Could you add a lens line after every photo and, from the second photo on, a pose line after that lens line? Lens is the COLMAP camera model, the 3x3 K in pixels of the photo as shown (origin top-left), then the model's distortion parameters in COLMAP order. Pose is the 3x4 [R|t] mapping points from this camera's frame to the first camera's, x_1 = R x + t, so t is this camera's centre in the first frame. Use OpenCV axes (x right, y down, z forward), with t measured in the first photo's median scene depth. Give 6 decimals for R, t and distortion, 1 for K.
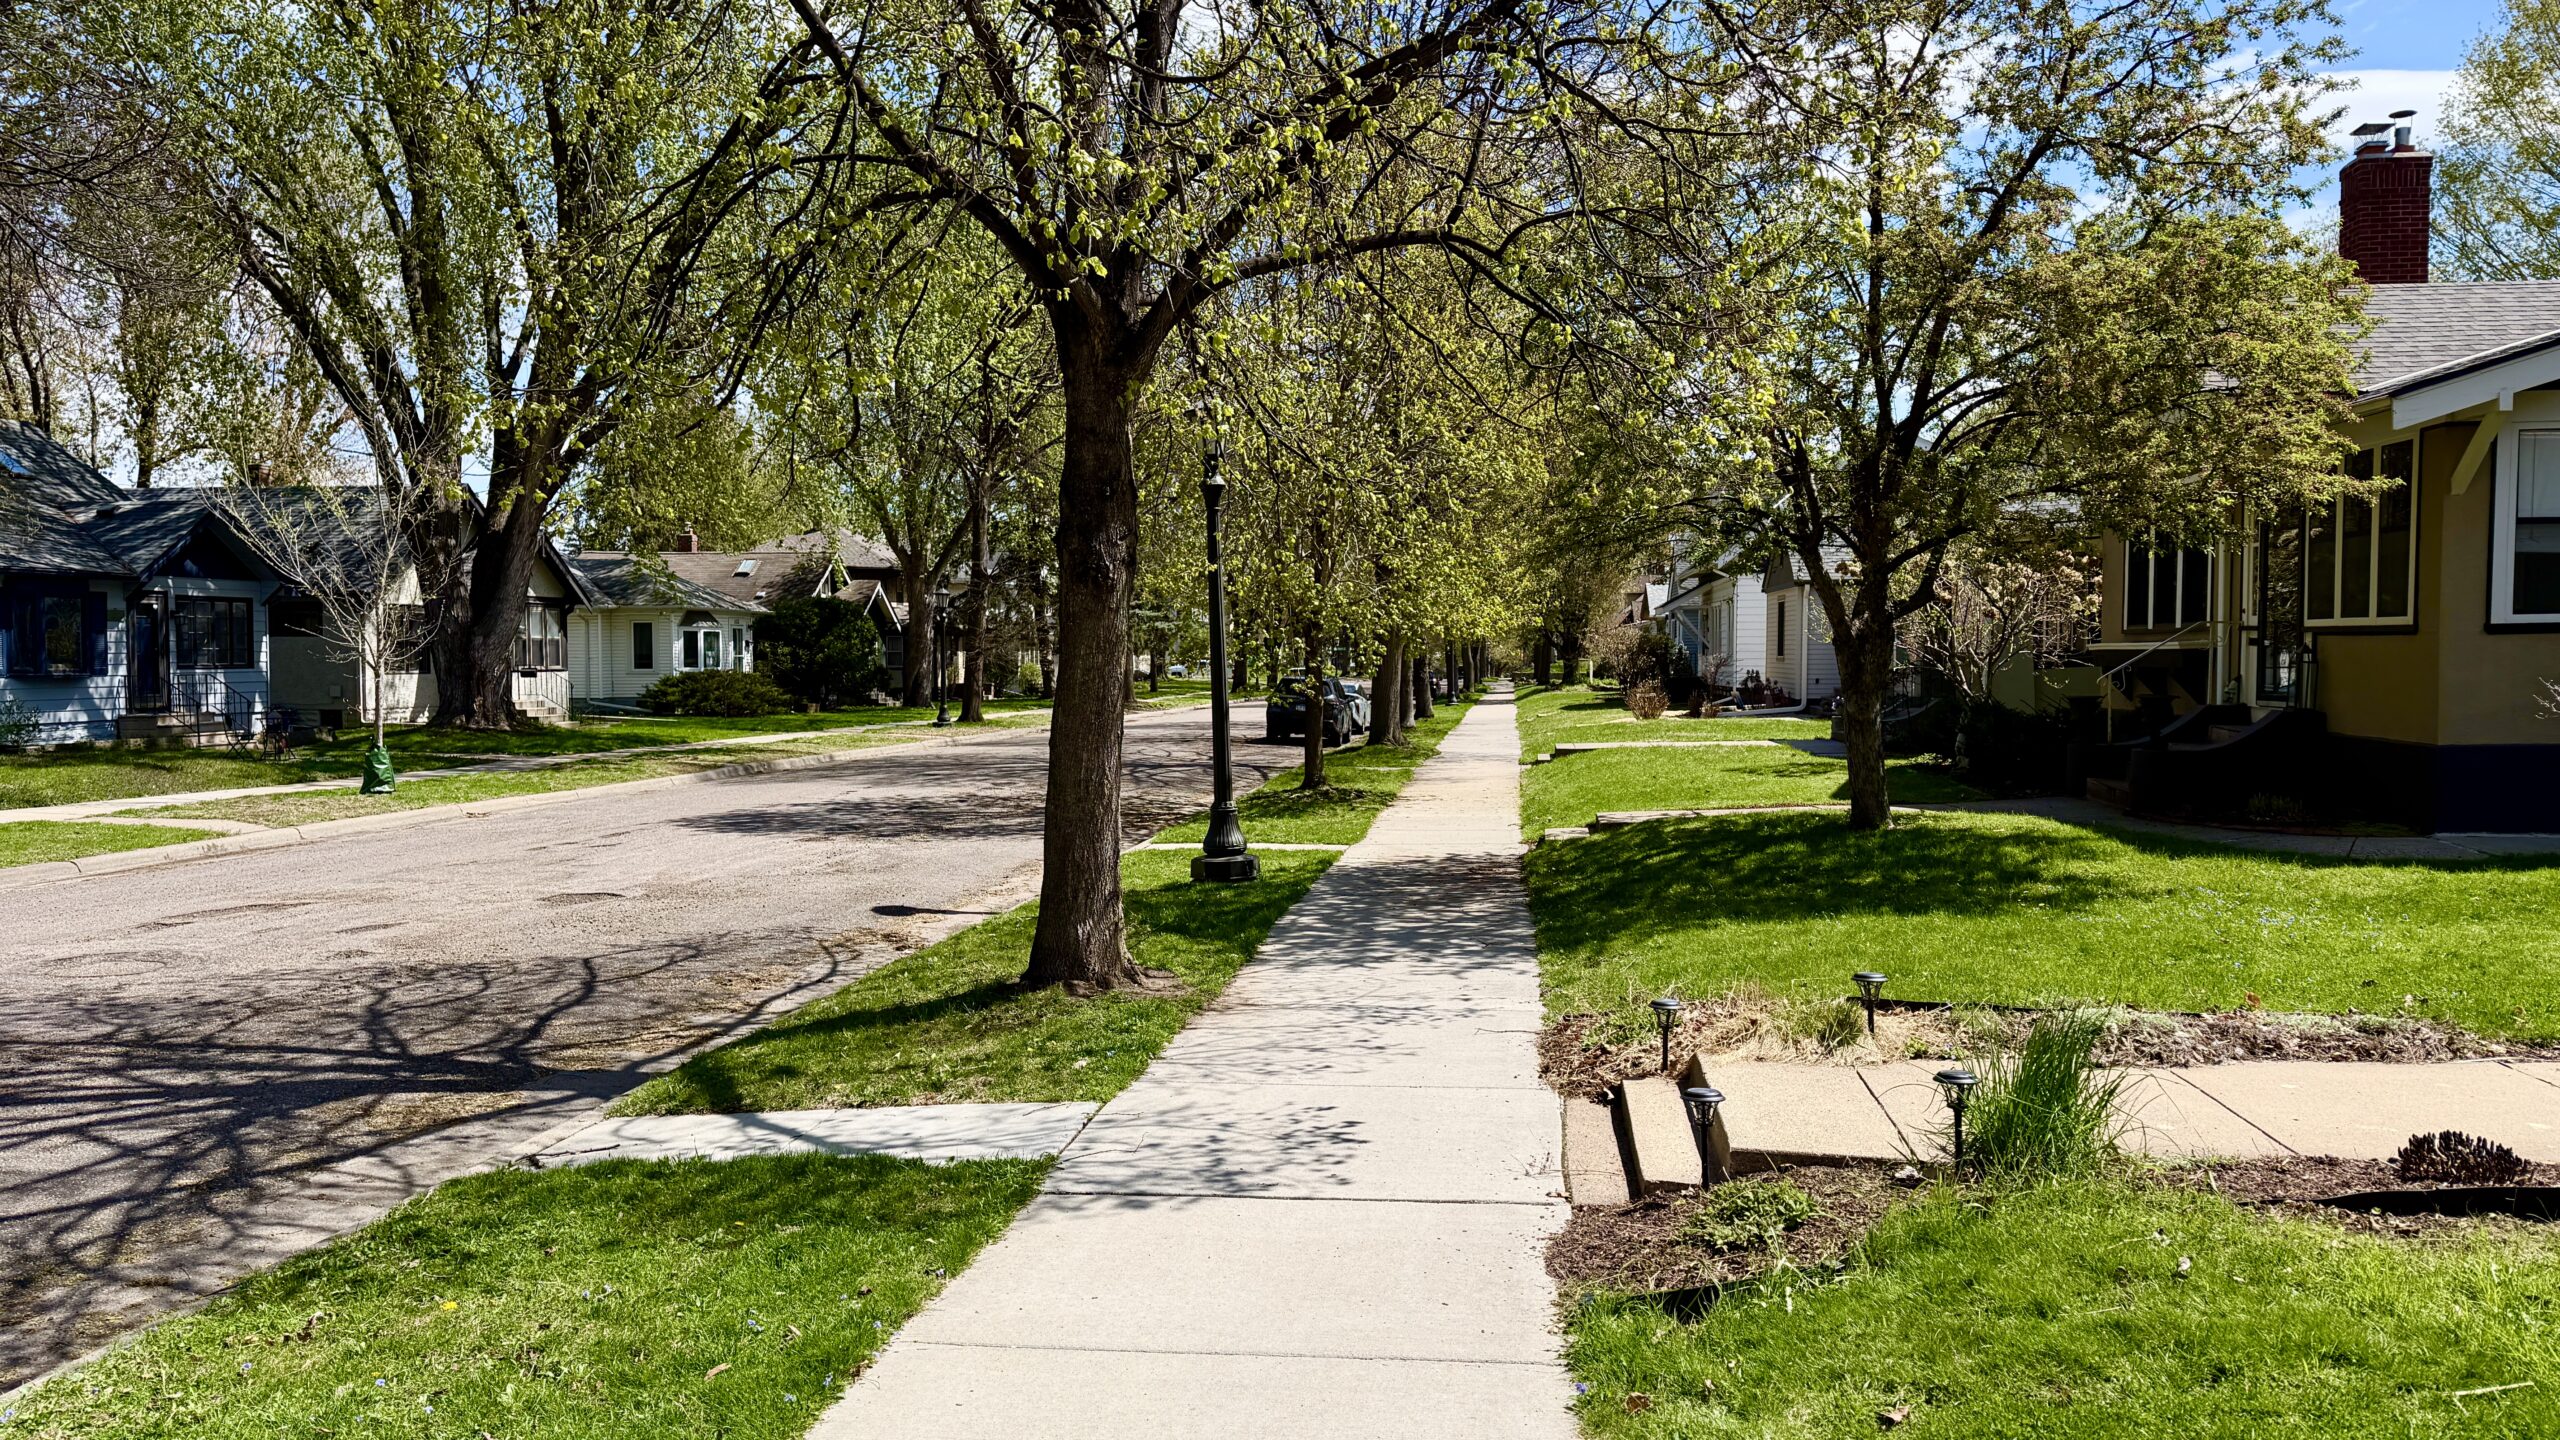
lens RADIAL K [[1902.9, 0, 1285.1], [0, 1902.9, 724.9], [0, 0, 1]] dist [-0.005893, -0.004492]
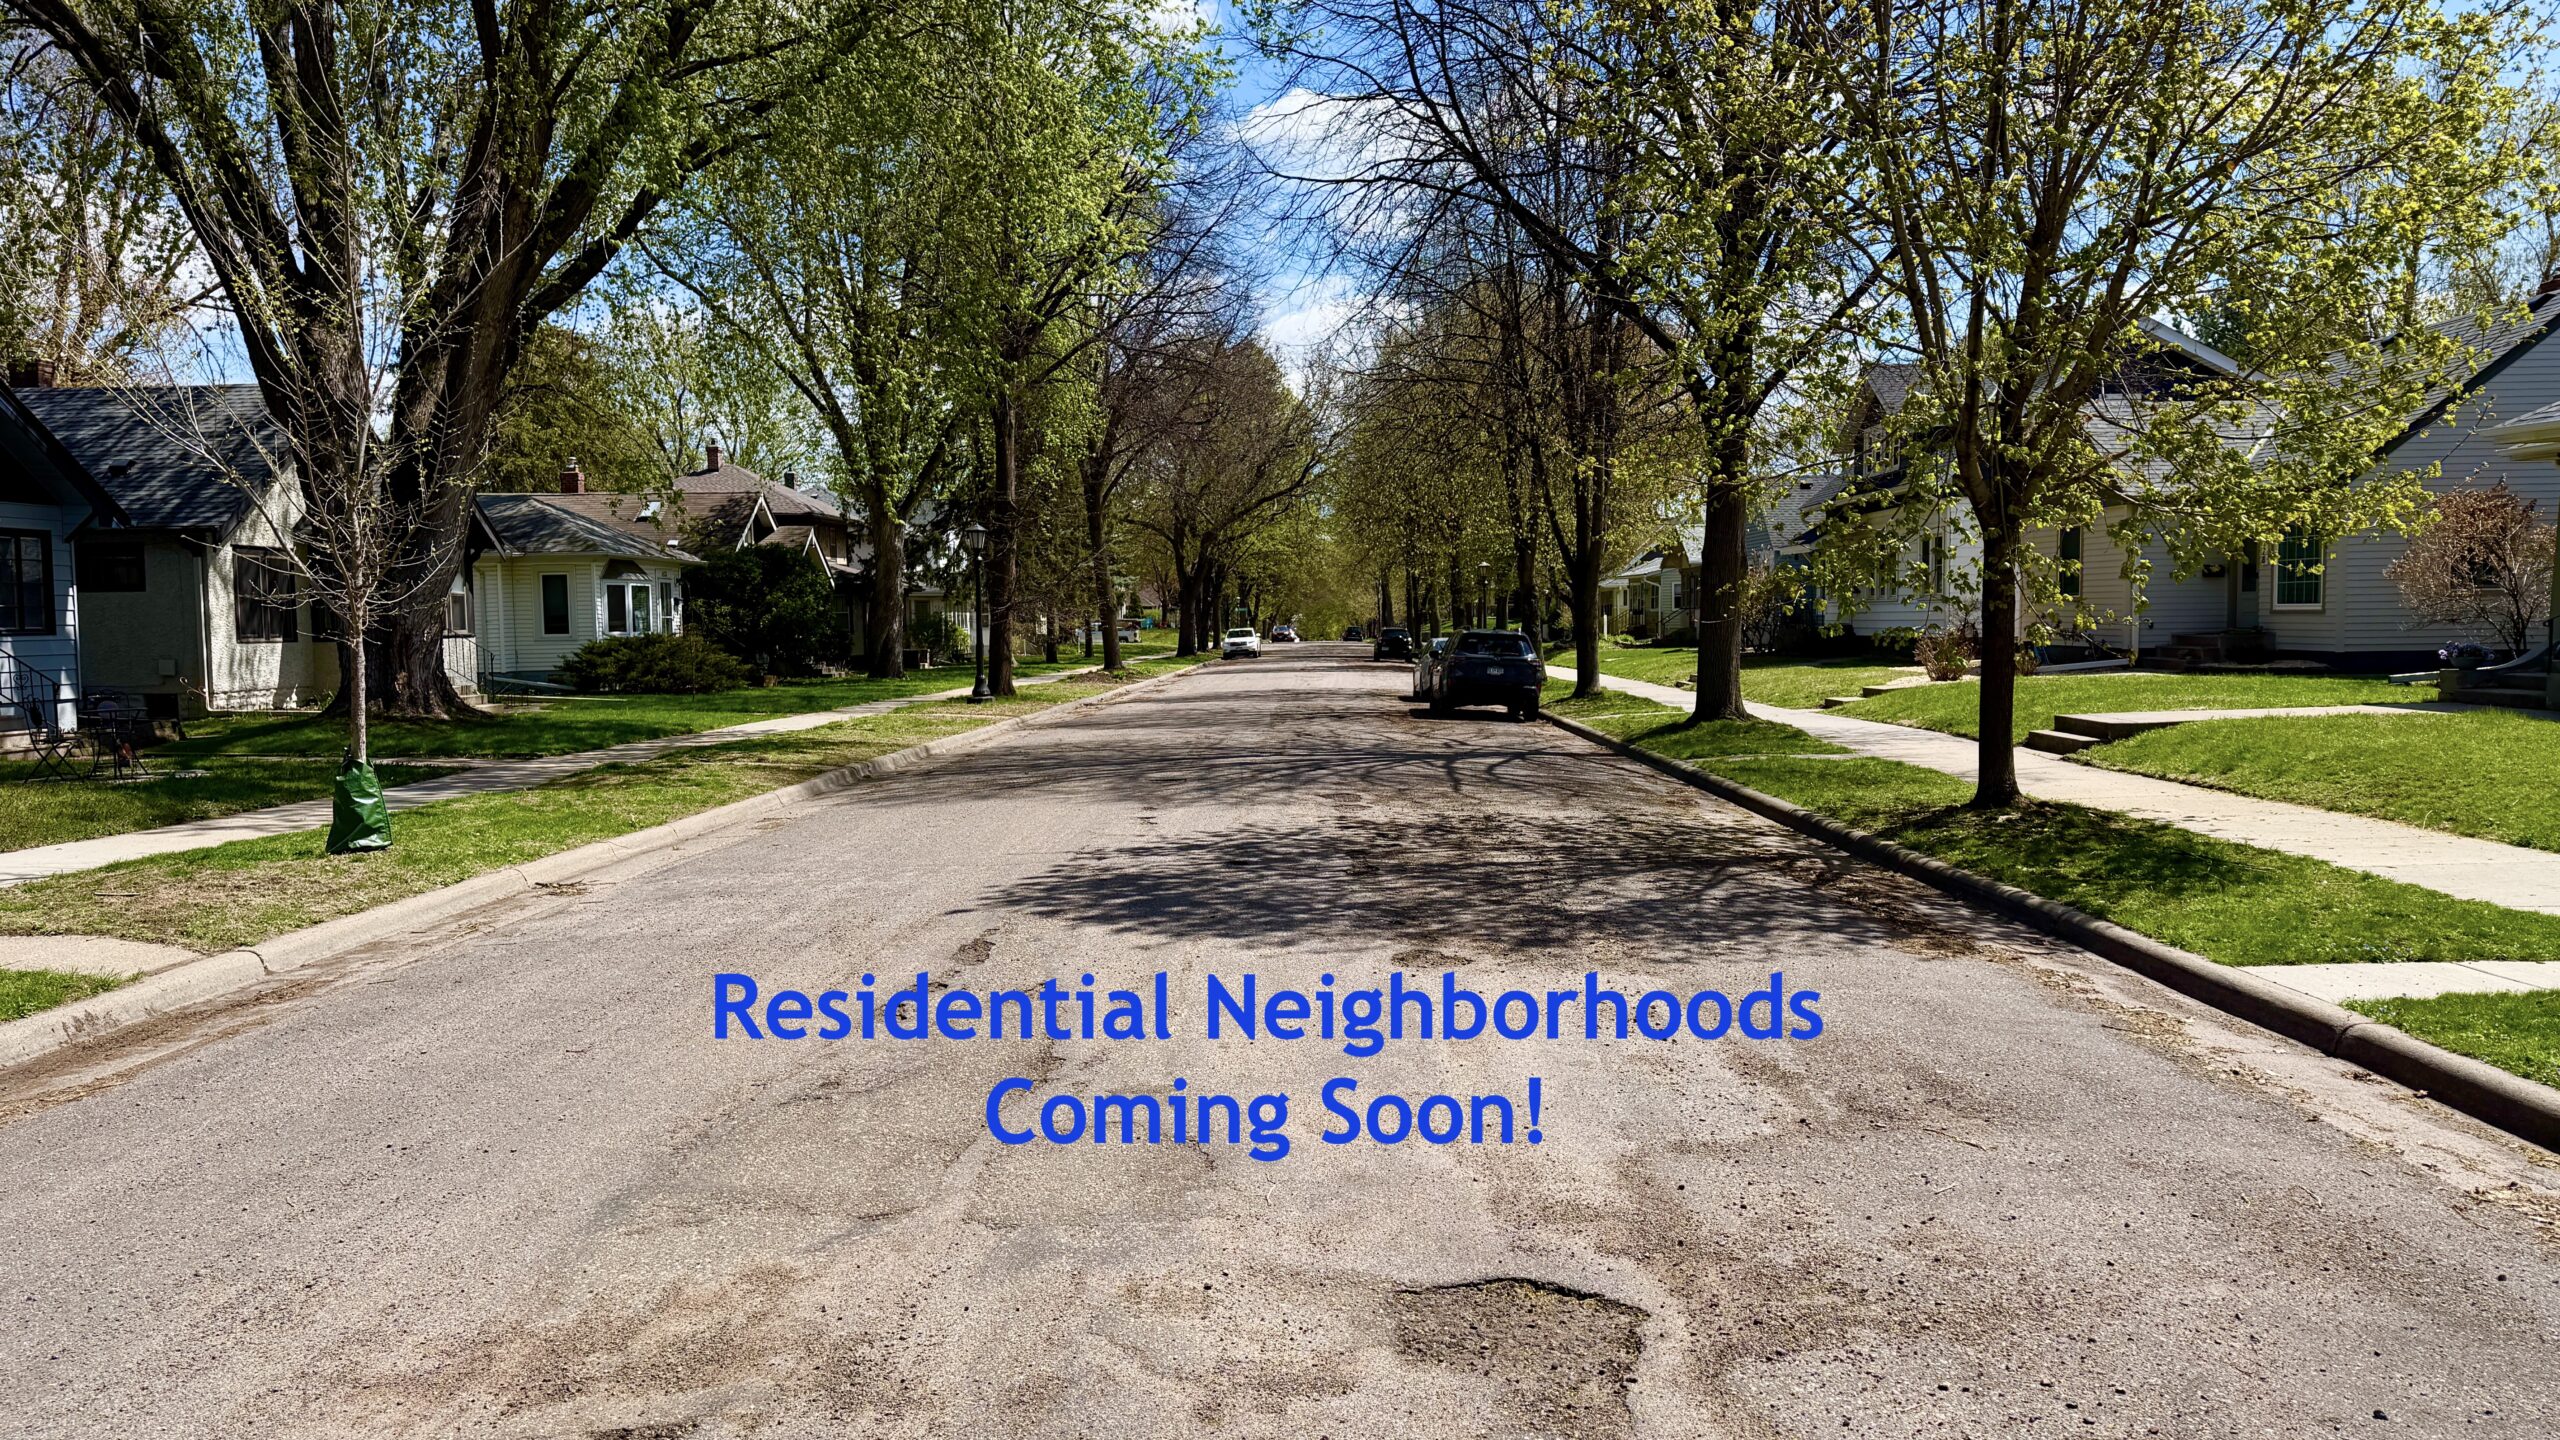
lens RADIAL K [[1902.9, 0, 1276.4], [0, 1902.9, 711.9], [0, 0, 1]] dist [-0.005893, -0.004492]
pose [[0.995238, -0.017353, 0.095916, -0.127767], [0.016196, 0.999787, 0.012831, -0.002853], [-0.096118, -0.011216, 0.995307, 0.207393]]
